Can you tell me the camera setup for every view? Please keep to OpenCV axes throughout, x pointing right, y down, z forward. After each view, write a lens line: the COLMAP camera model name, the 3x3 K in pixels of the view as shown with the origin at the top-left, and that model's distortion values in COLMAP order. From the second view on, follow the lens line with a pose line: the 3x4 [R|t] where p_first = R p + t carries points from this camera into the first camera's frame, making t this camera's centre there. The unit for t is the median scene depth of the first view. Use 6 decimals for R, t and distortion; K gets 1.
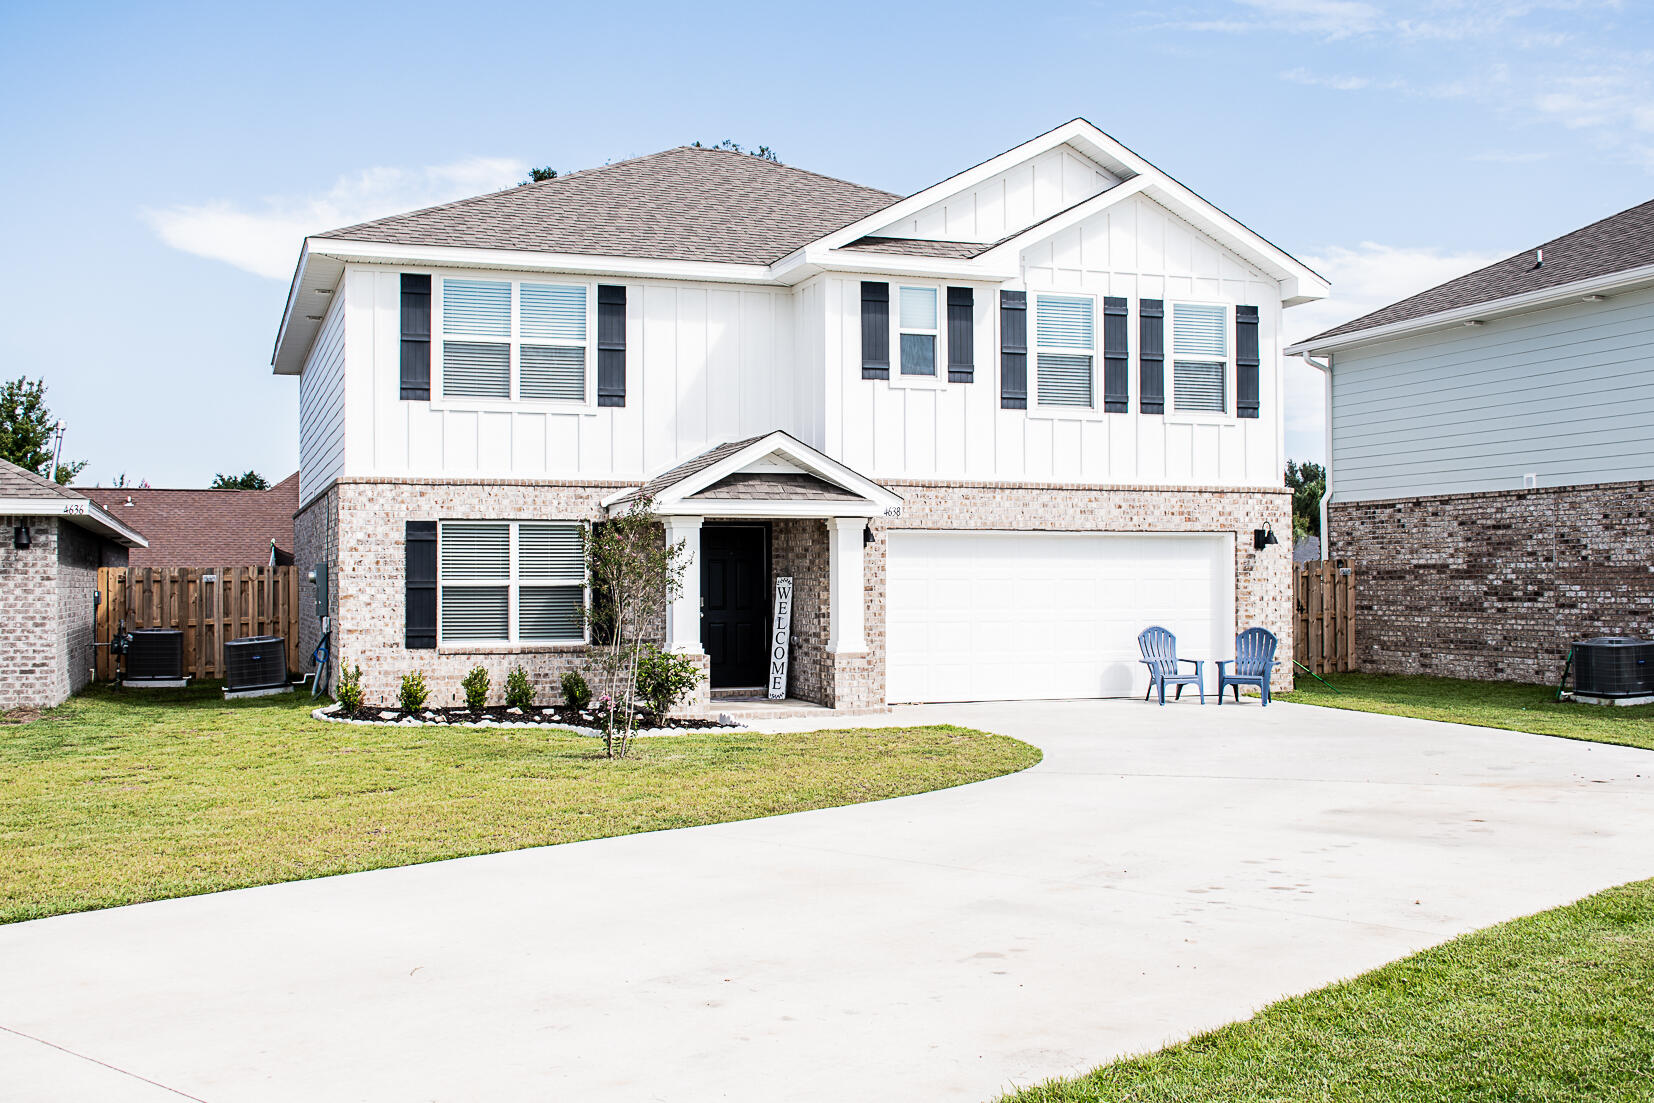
lens RADIAL K [[1708.2, 0, 827.0], [0, 1708.2, 551.5], [0, 0, 1]] dist [-0.049754, 0.208984]
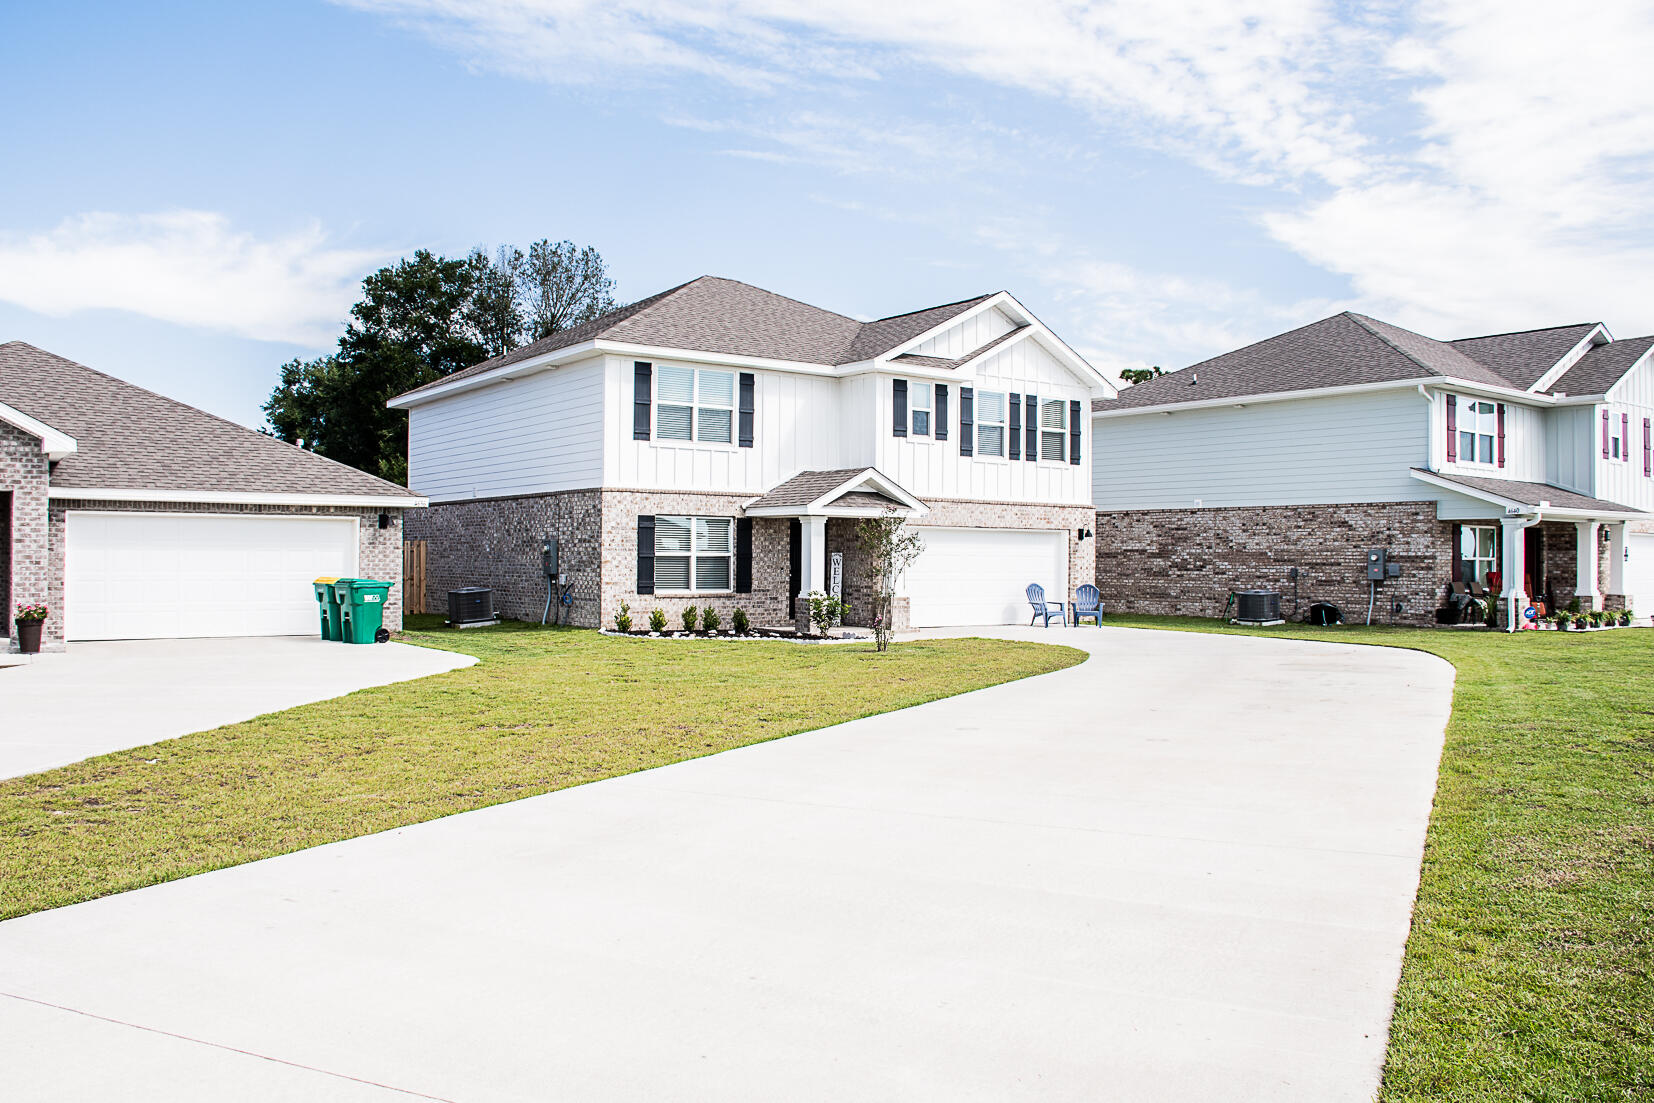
lens RADIAL K [[1286.9, 0, 822.6], [0, 1286.9, 544.5], [0, 0, 1]] dist [-0.153013, 0.106212]
pose [[0.958351, 0.013628, 0.285268, -0.399454], [-0.016054, 0.999852, 0.006167, -0.000488], [-0.285142, -0.010489, 0.958428, -0.198582]]
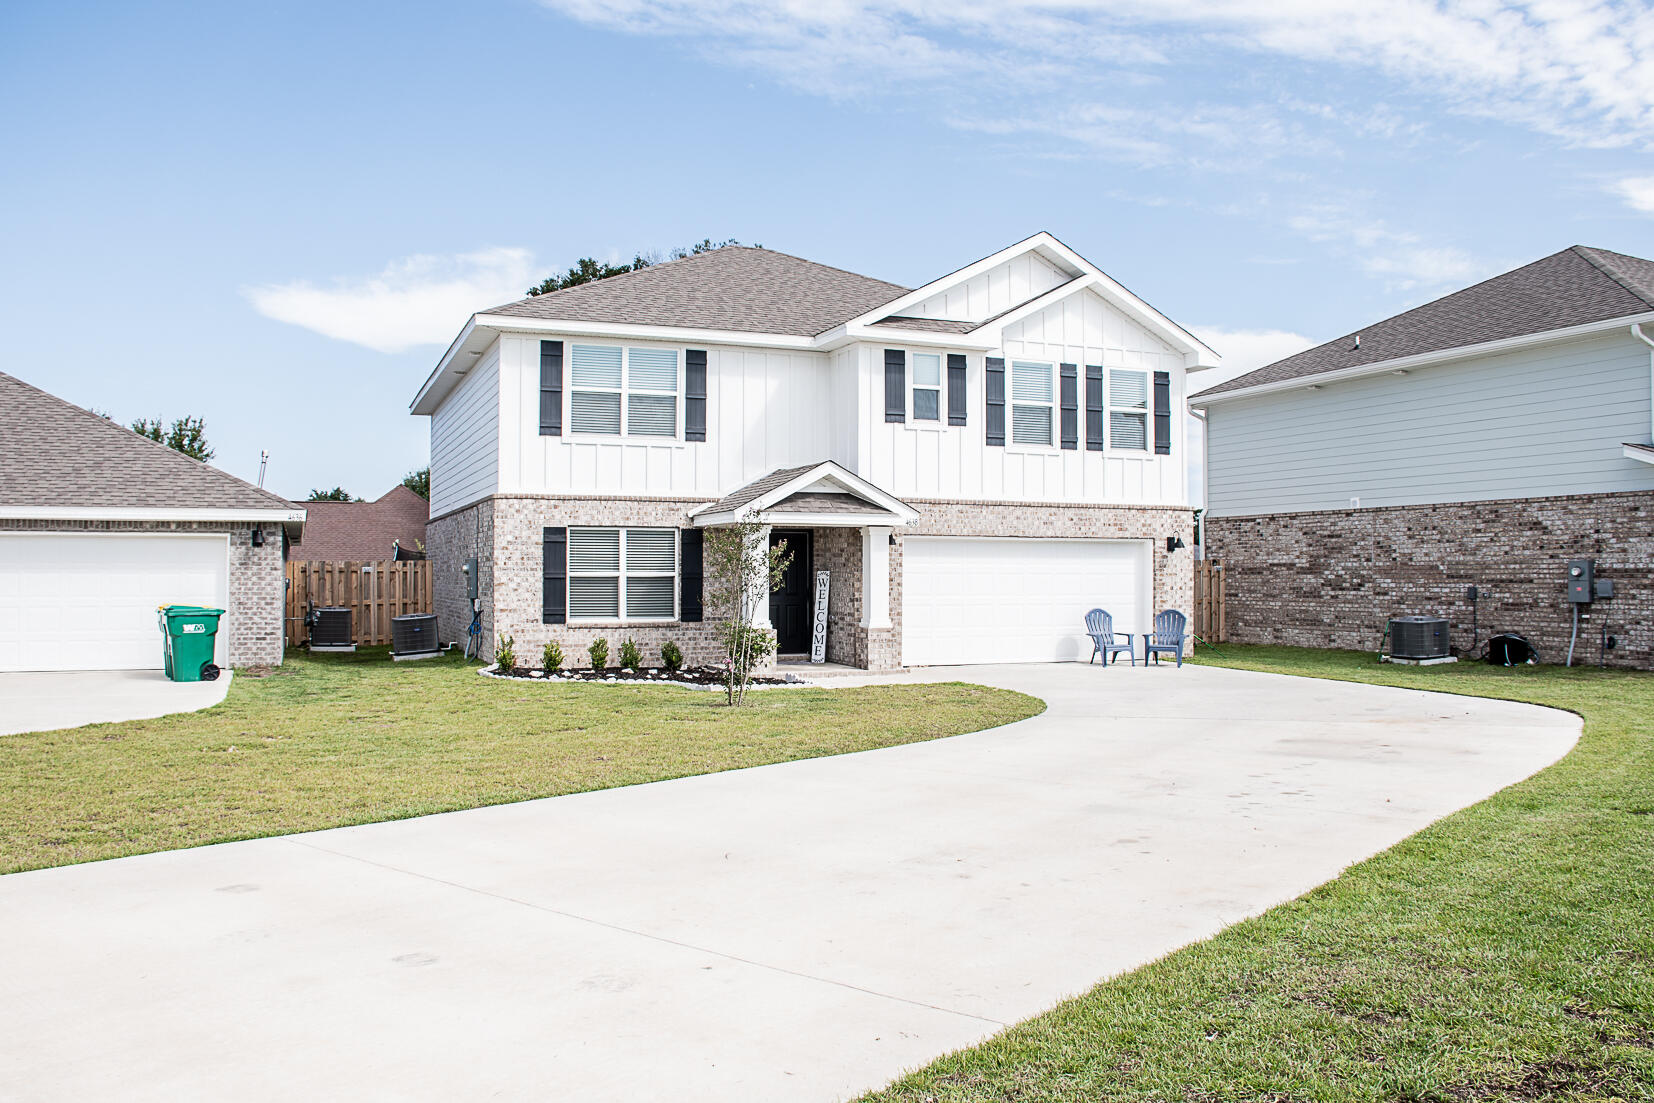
lens RADIAL K [[1313.9, 0, 827.0], [0, 1313.9, 551.5], [0, 0, 1]] dist [-0.156376, 0.113514]
pose [[0.998956, 0.005152, 0.045393, -0.069019], [-0.005163, 0.999987, 0.000114, -0.000186], [-0.045392, -0.000348, 0.998969, -0.018500]]
